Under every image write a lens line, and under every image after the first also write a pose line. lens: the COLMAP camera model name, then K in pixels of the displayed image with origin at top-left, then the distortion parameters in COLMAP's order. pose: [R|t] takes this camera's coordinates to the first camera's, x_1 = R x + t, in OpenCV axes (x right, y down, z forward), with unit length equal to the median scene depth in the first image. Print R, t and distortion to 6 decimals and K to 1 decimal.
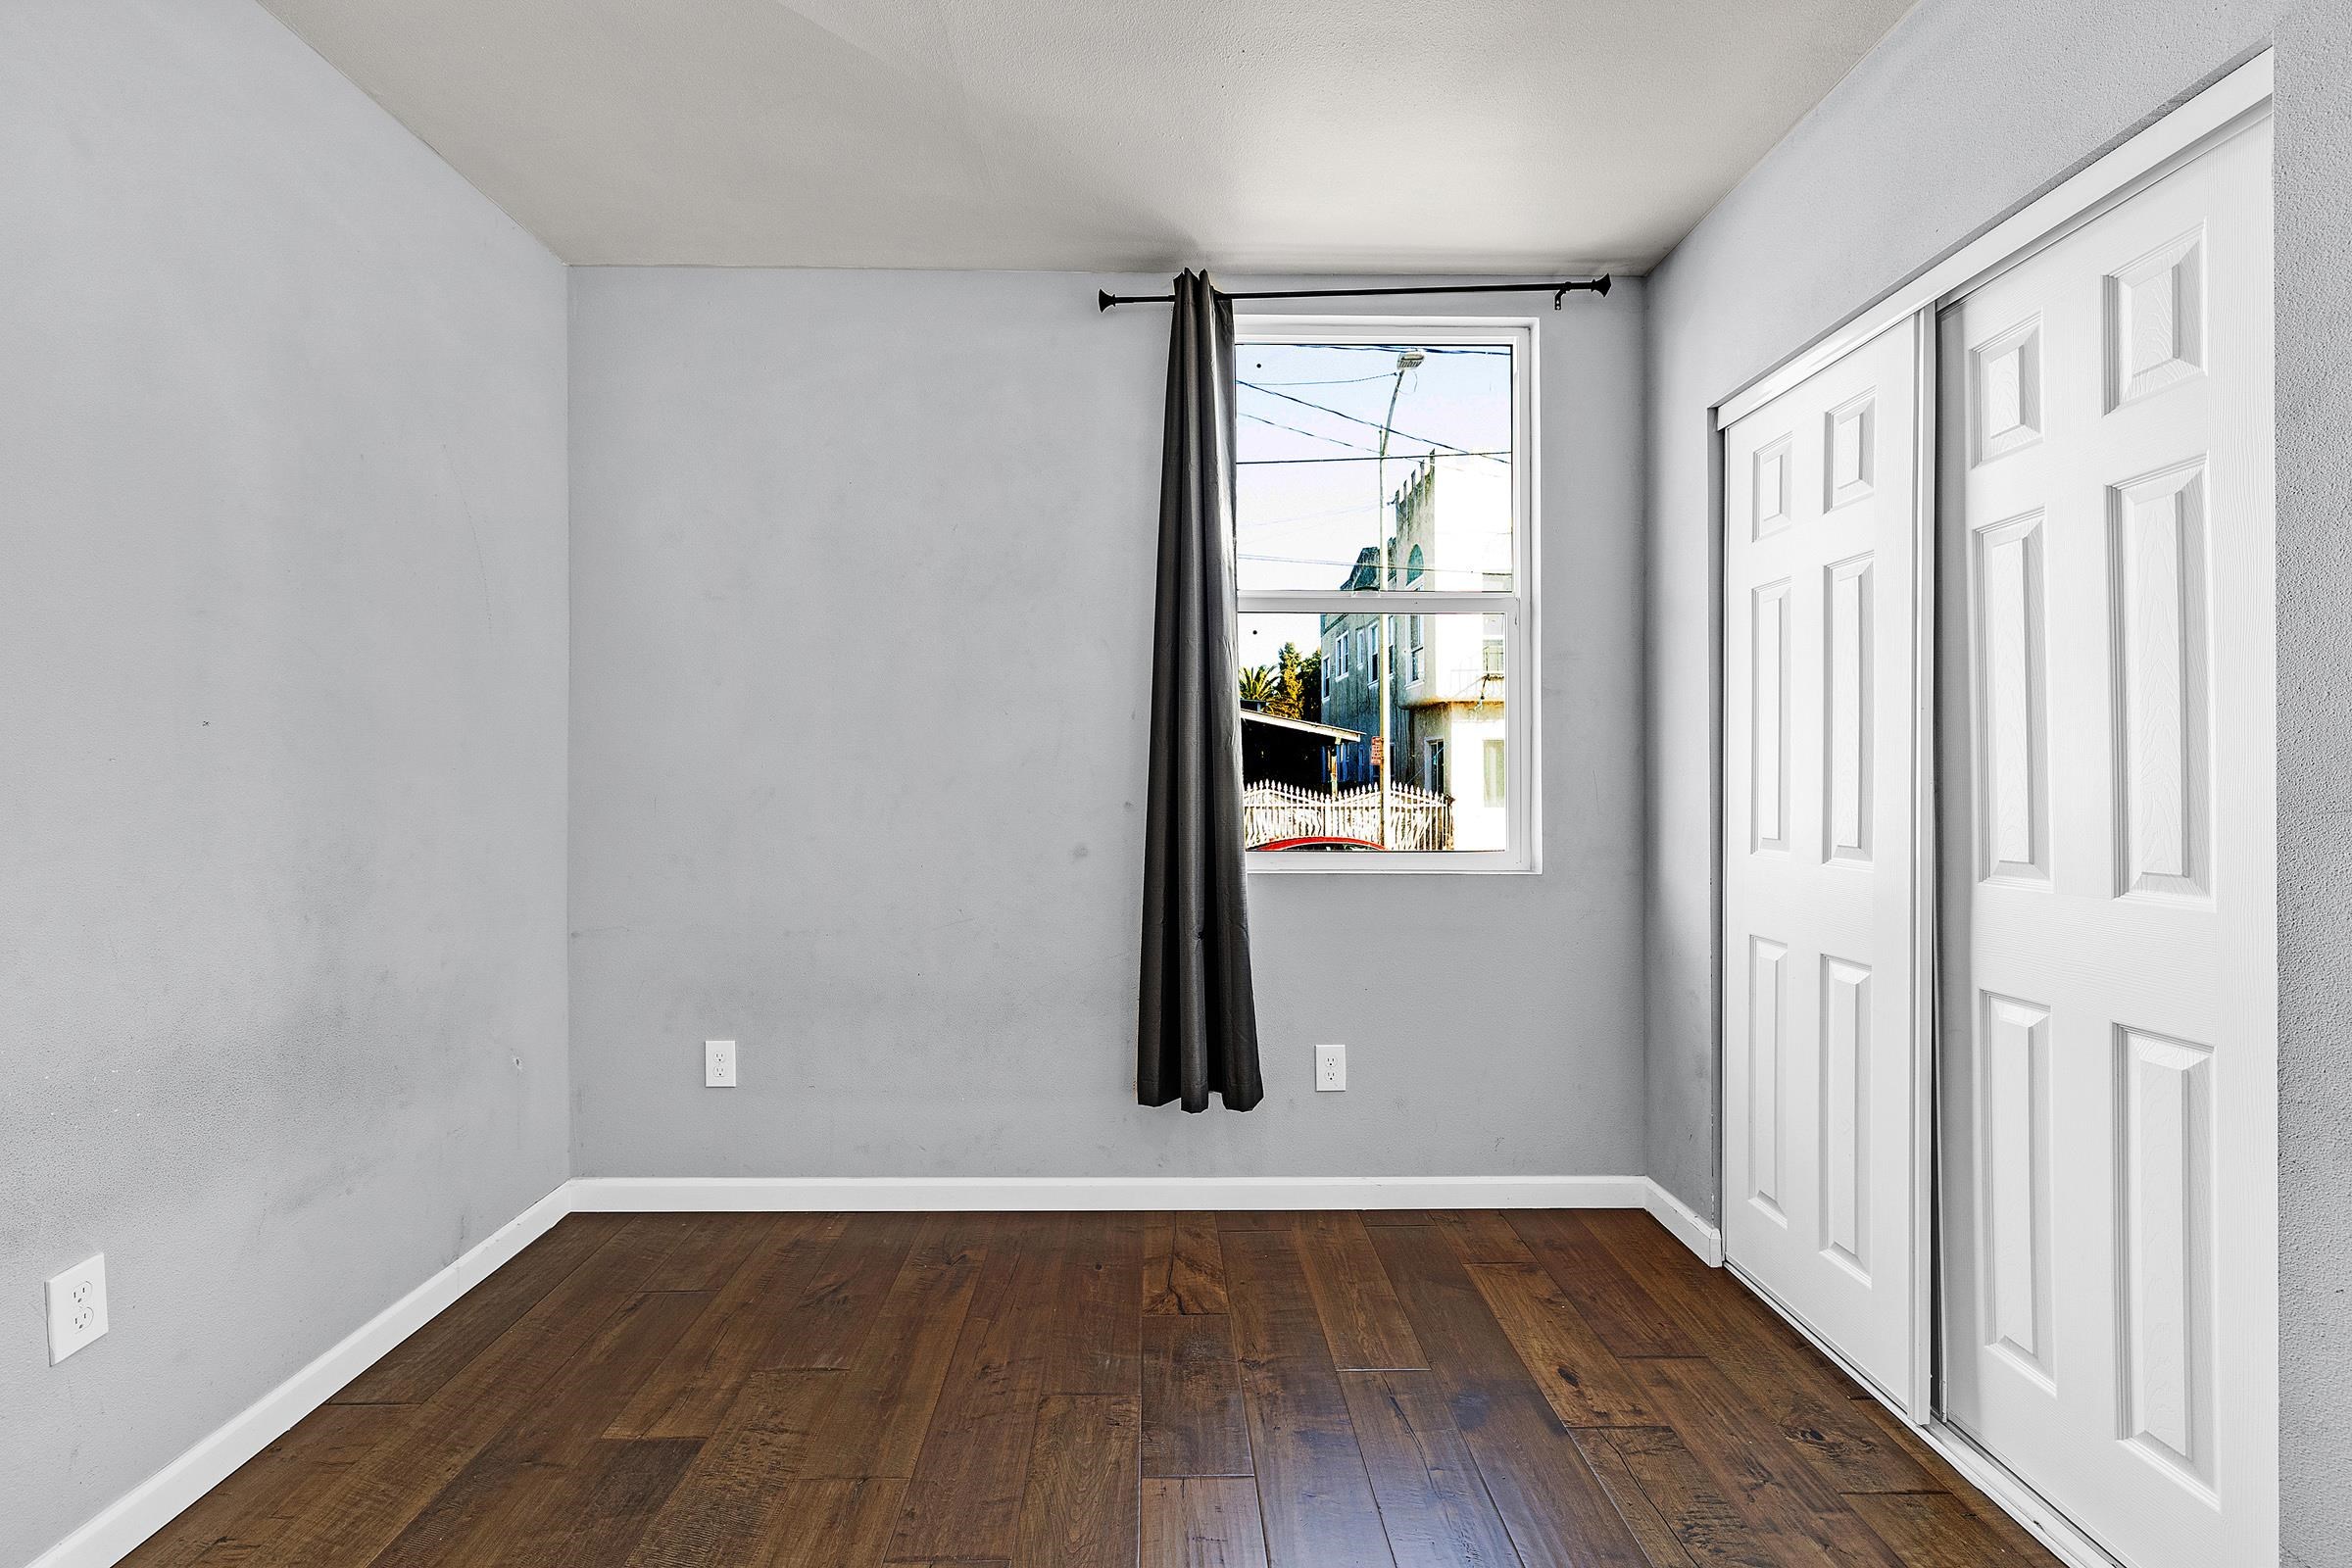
lens RADIAL K [[981.0, 0, 1169.0], [0, 981.0, 787.3], [0, 0, 1]] dist [-0.000610, -0.000110]
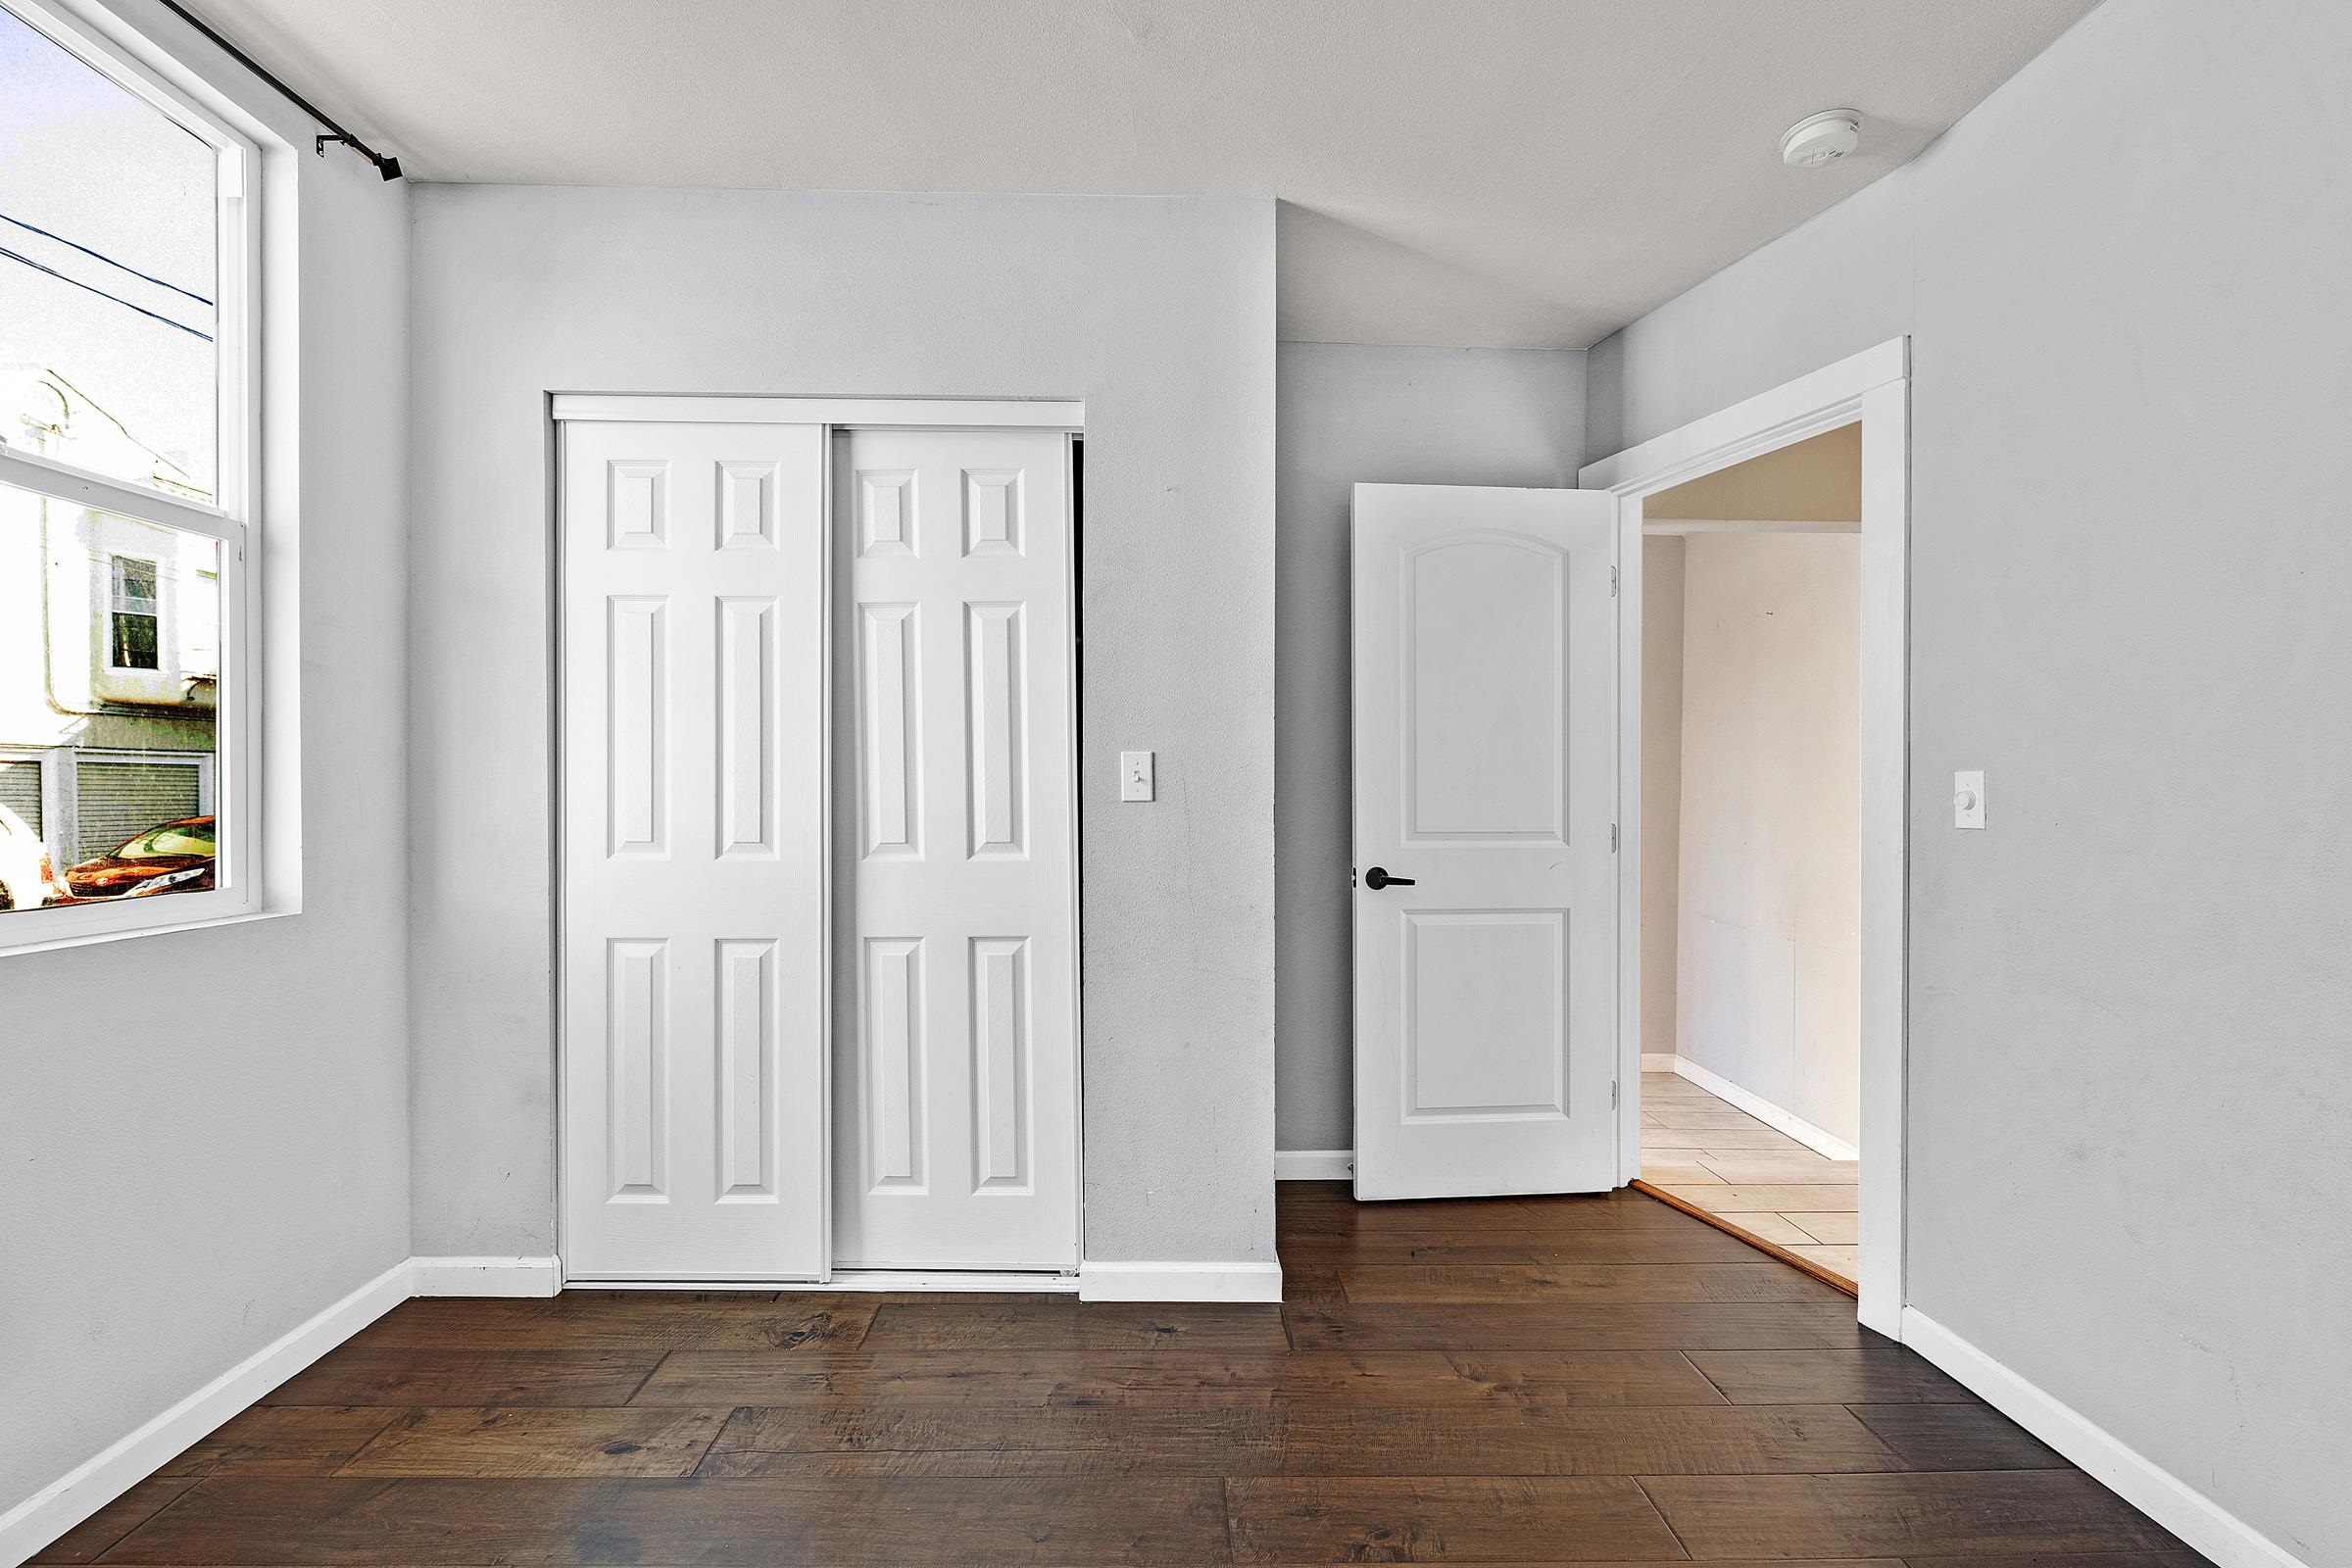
lens RADIAL K [[981.0, 0, 1169.0], [0, 981.0, 787.3], [0, 0, 1]] dist [-0.000610, -0.000110]
pose [[0.018256, -0.001312, 0.999832, -0.477567], [0.003248, 0.999994, 0.001253, -0.004959], [-0.999828, 0.003225, 0.018260, 0.477357]]
